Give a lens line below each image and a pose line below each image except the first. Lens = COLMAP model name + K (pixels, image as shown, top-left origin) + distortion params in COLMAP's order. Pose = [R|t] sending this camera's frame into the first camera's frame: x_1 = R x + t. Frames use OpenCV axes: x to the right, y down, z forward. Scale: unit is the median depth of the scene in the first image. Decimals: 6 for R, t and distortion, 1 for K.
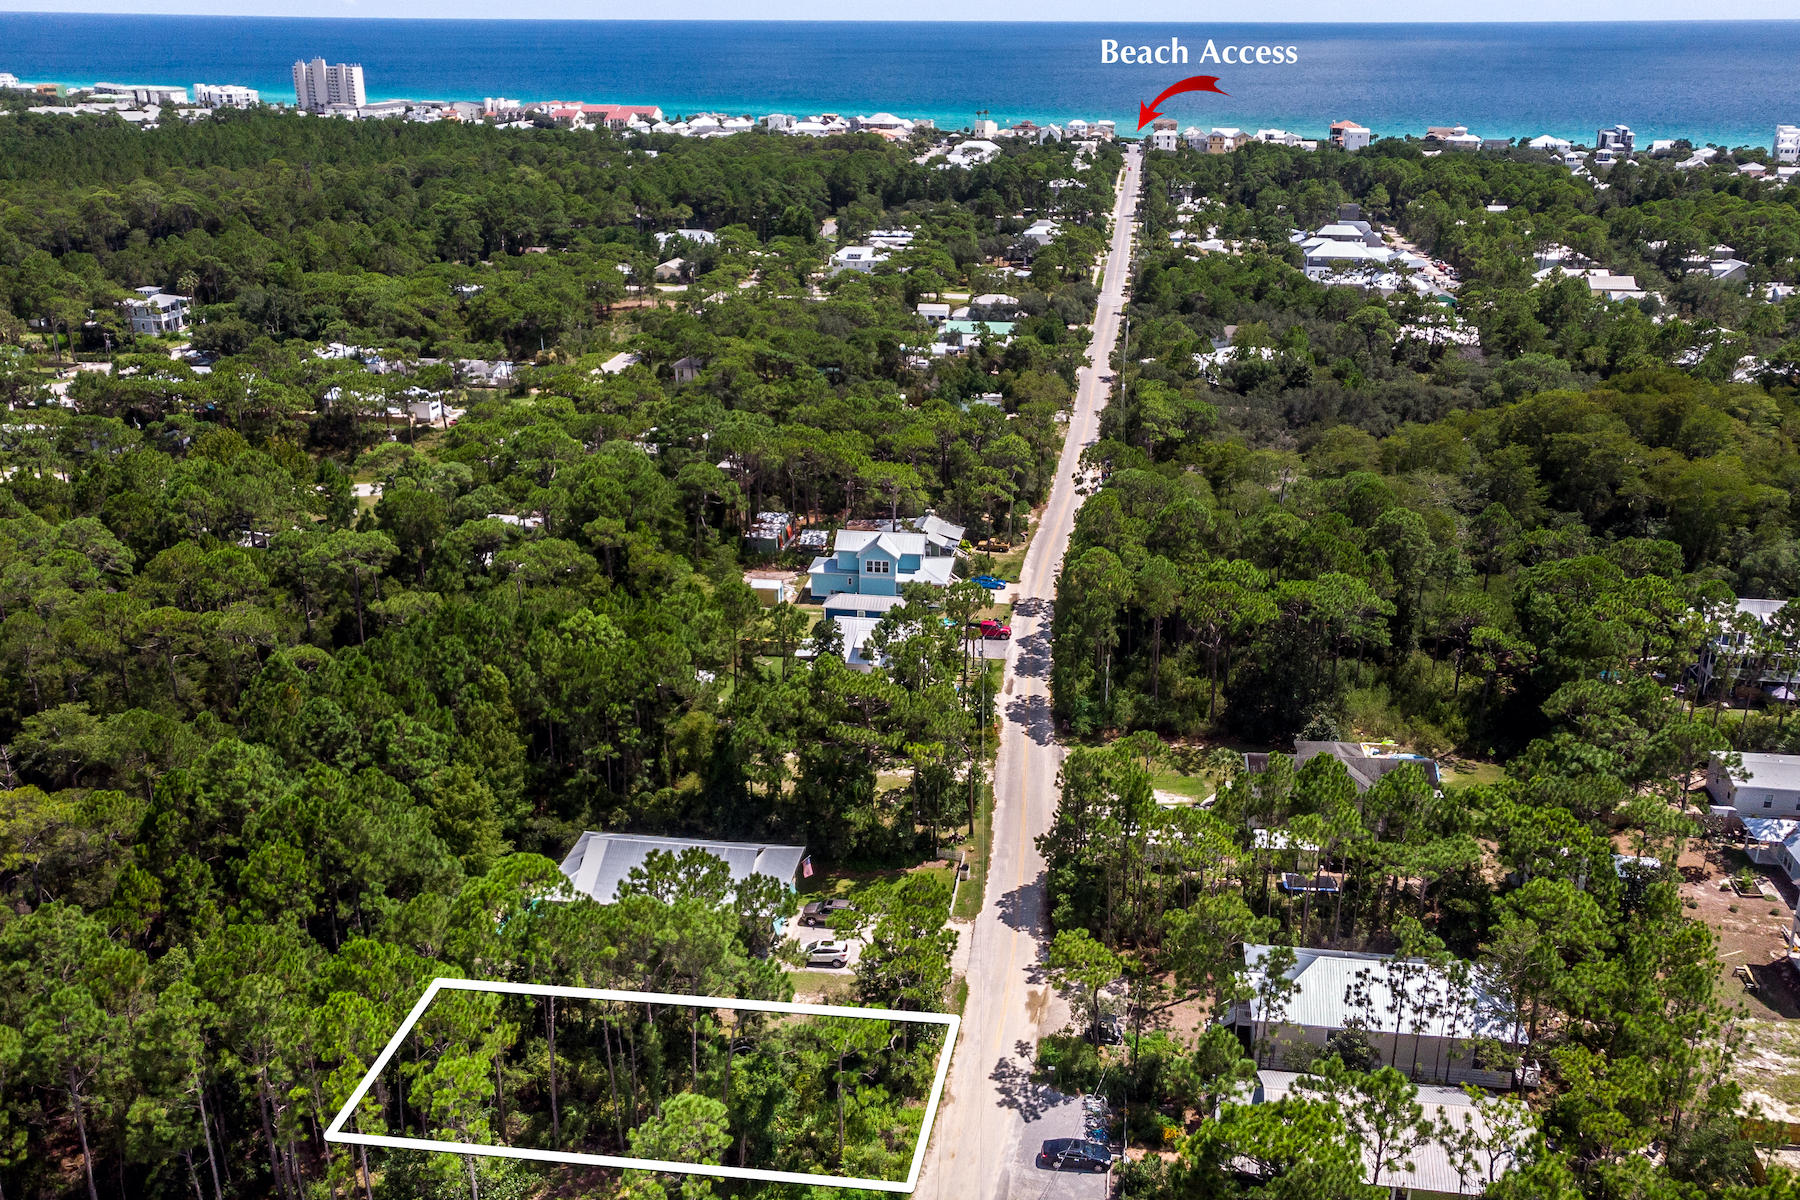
lens RADIAL K [[1534.2, 0, 888.1], [0, 1534.2, 620.3], [0, 0, 1]] dist [0.002846, 0.041211]
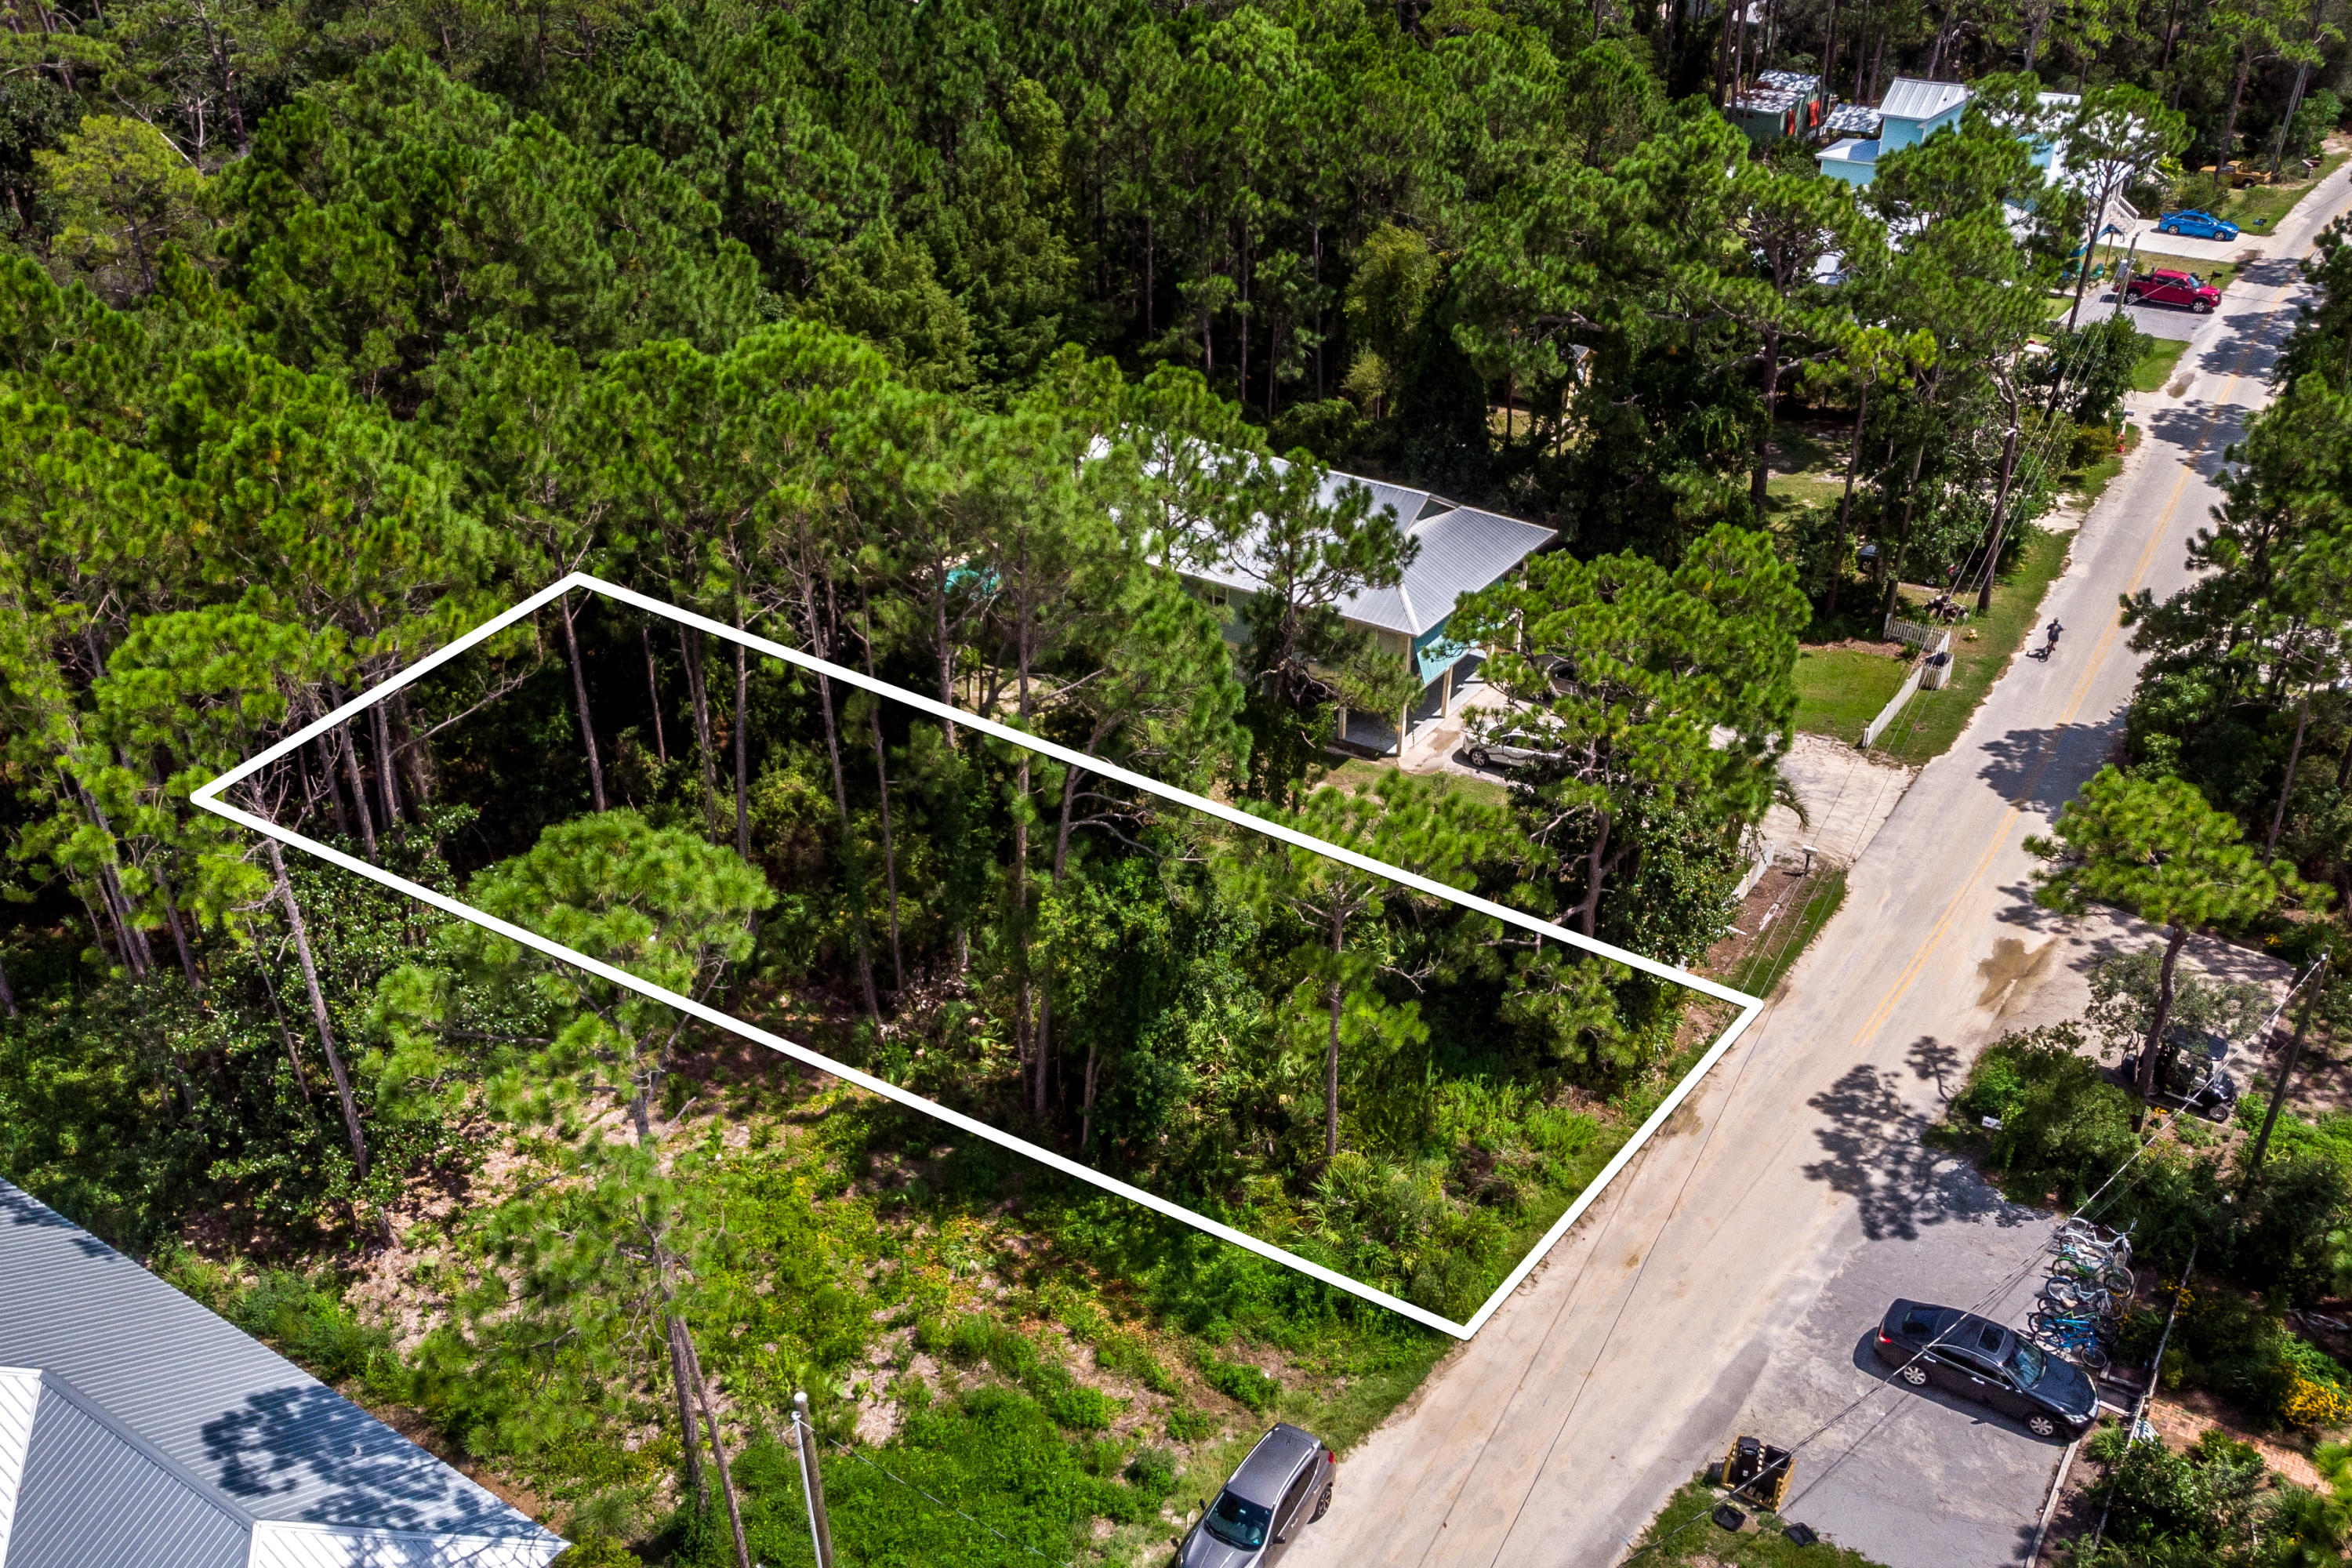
lens RADIAL K [[2004.7, 0, 1160.4], [0, 2004.7, 810.5], [0, 0, 1]] dist [0.002846, 0.041211]
pose [[0.902690, 0.214845, -0.372817, 0.059319], [-0.150819, 0.969440, 0.193492, 0.103397], [0.402995, -0.118436, 0.907506, 0.326368]]
